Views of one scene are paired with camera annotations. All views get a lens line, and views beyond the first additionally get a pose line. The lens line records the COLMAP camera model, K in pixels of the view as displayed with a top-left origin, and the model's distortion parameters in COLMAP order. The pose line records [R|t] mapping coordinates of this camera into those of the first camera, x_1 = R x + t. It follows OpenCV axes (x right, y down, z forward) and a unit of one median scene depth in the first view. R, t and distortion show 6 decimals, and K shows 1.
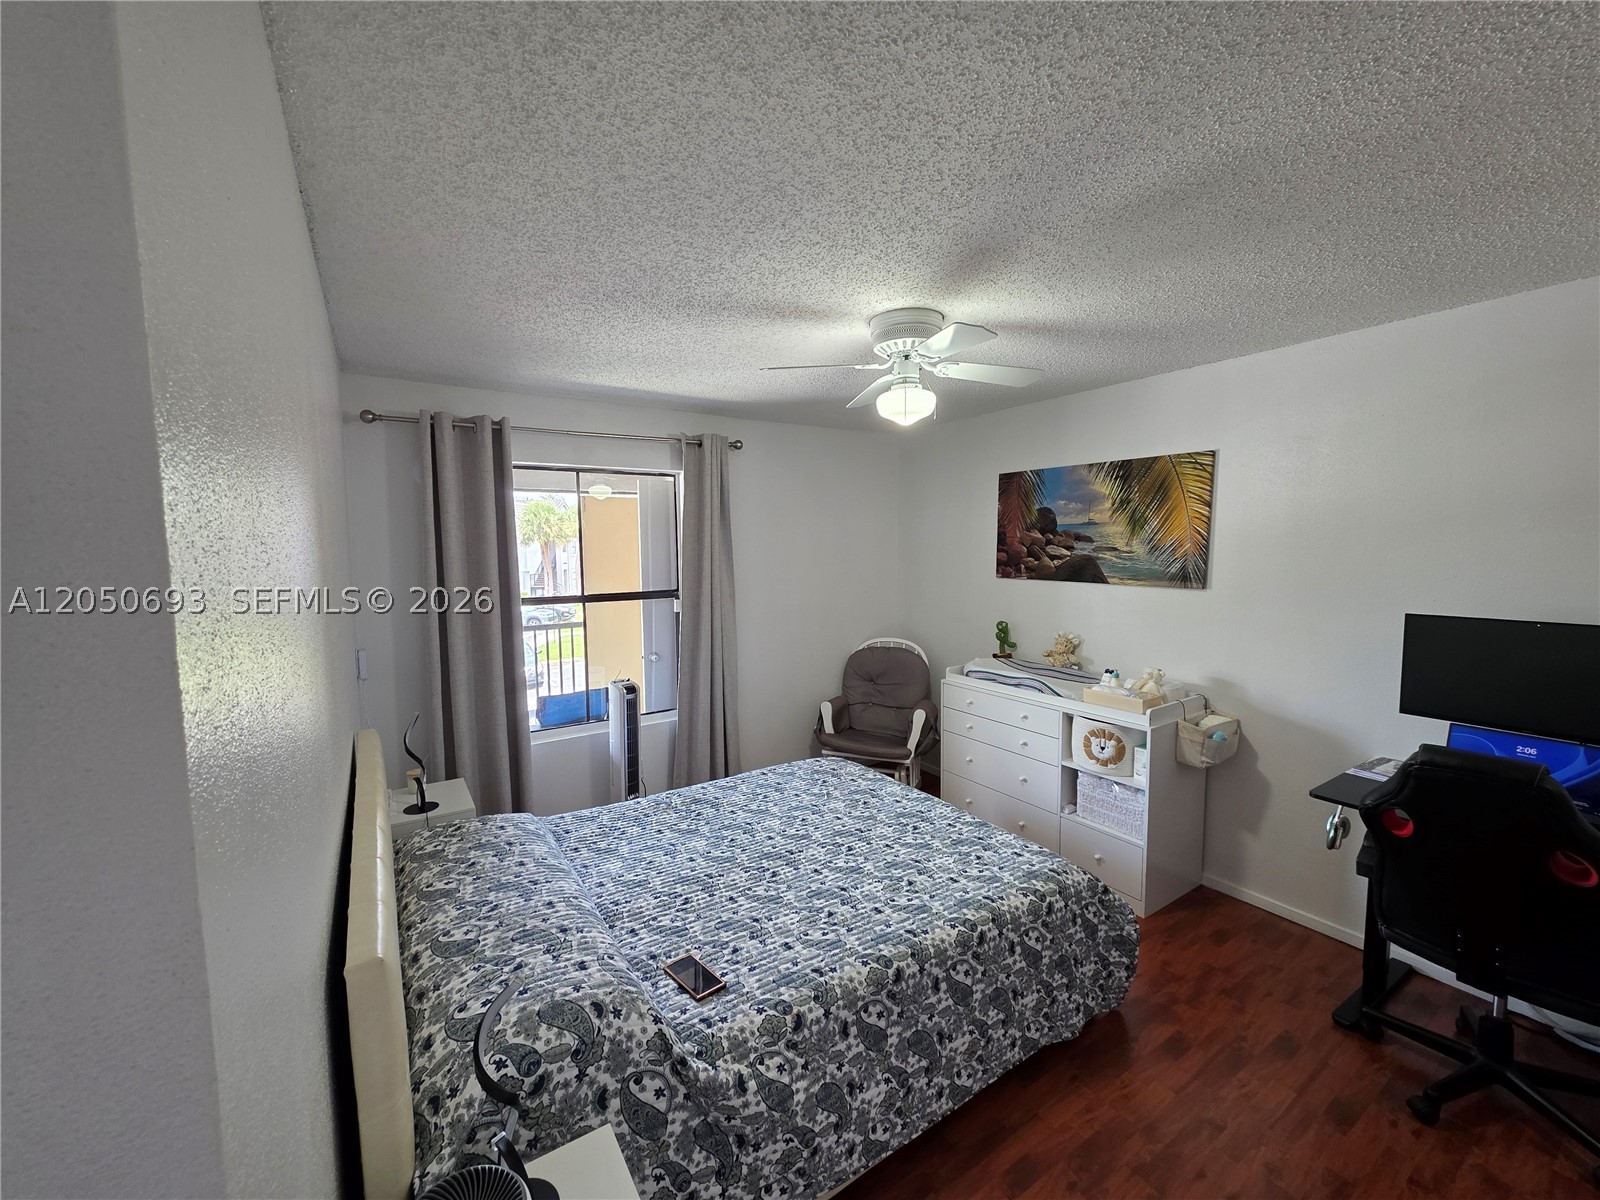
lens RADIAL K [[636.3, 0, 791.9], [0, 636.3, 601.7], [0, 0, 1]] dist [0.001145, -0.000510]
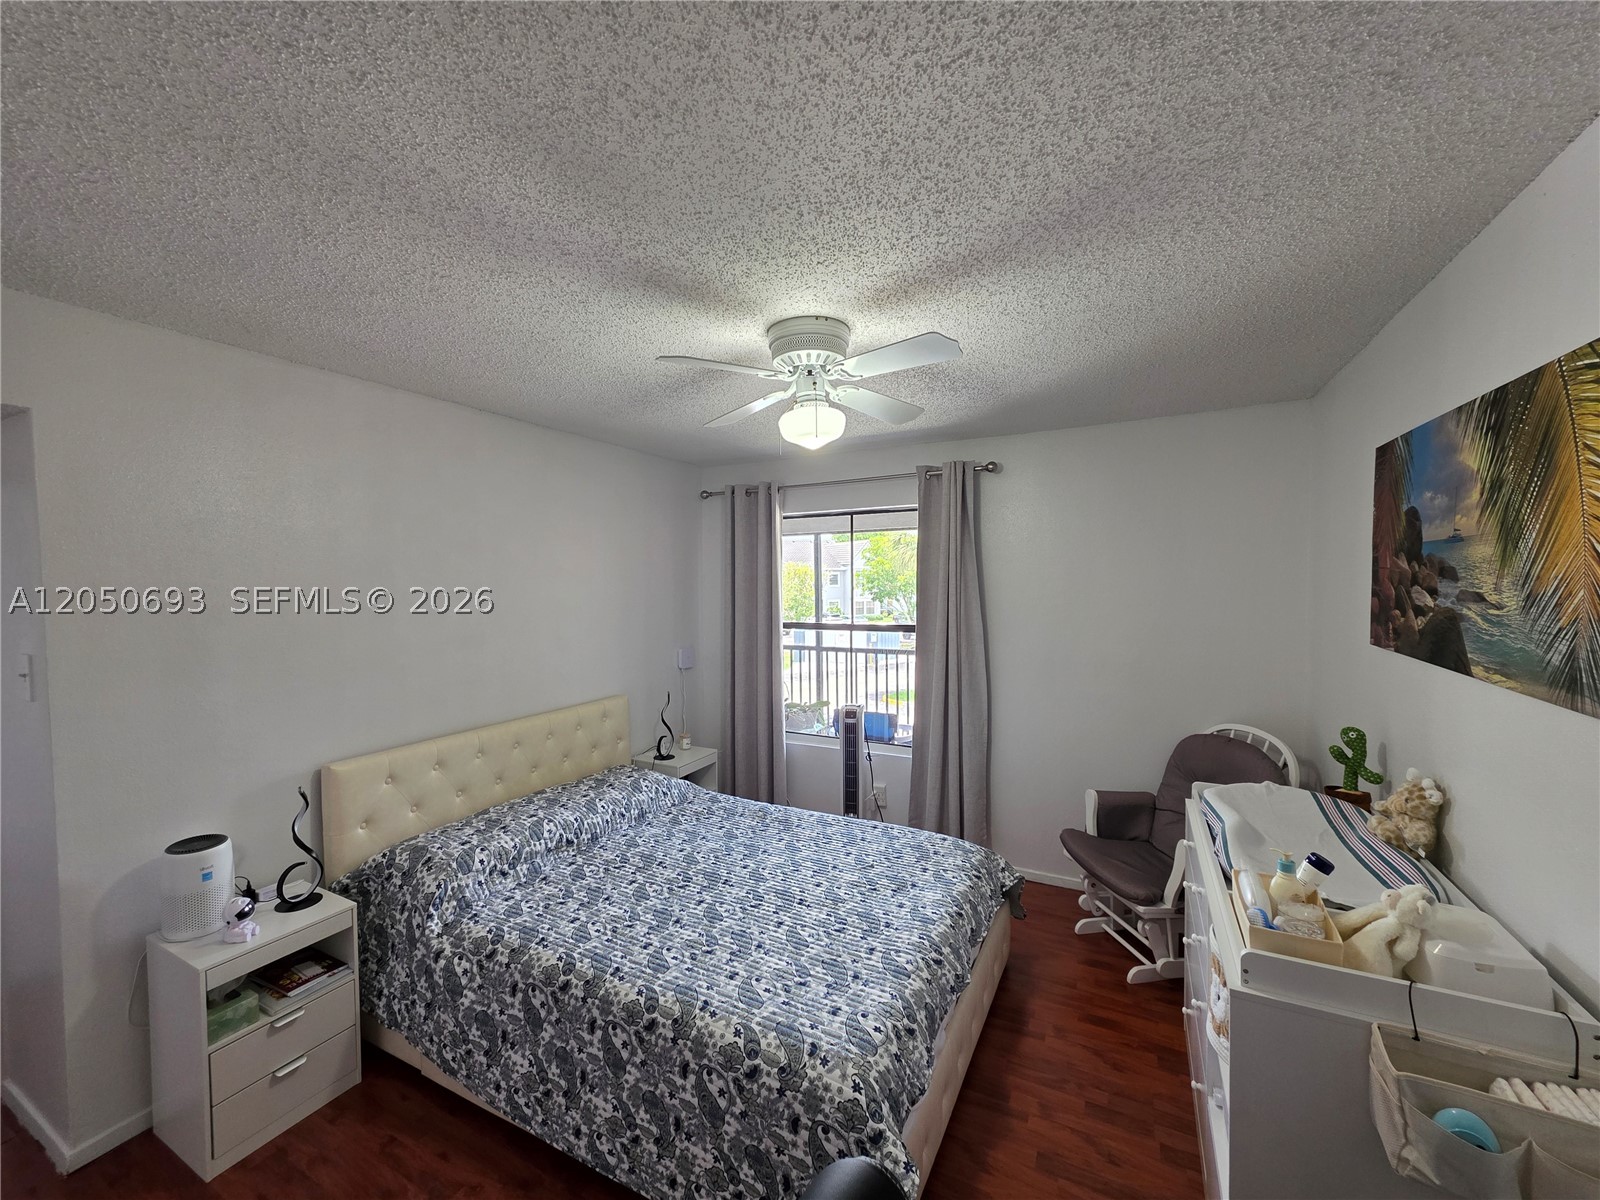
lens RADIAL K [[636.3, 0, 791.9], [0, 636.3, 601.7], [0, 0, 1]] dist [0.001145, -0.000510]
pose [[0.490811, 0.036192, -0.870514, 0.752357], [-0.072249, 0.997386, 0.000731, -0.054289], [0.868265, 0.062535, 0.492143, 0.450689]]
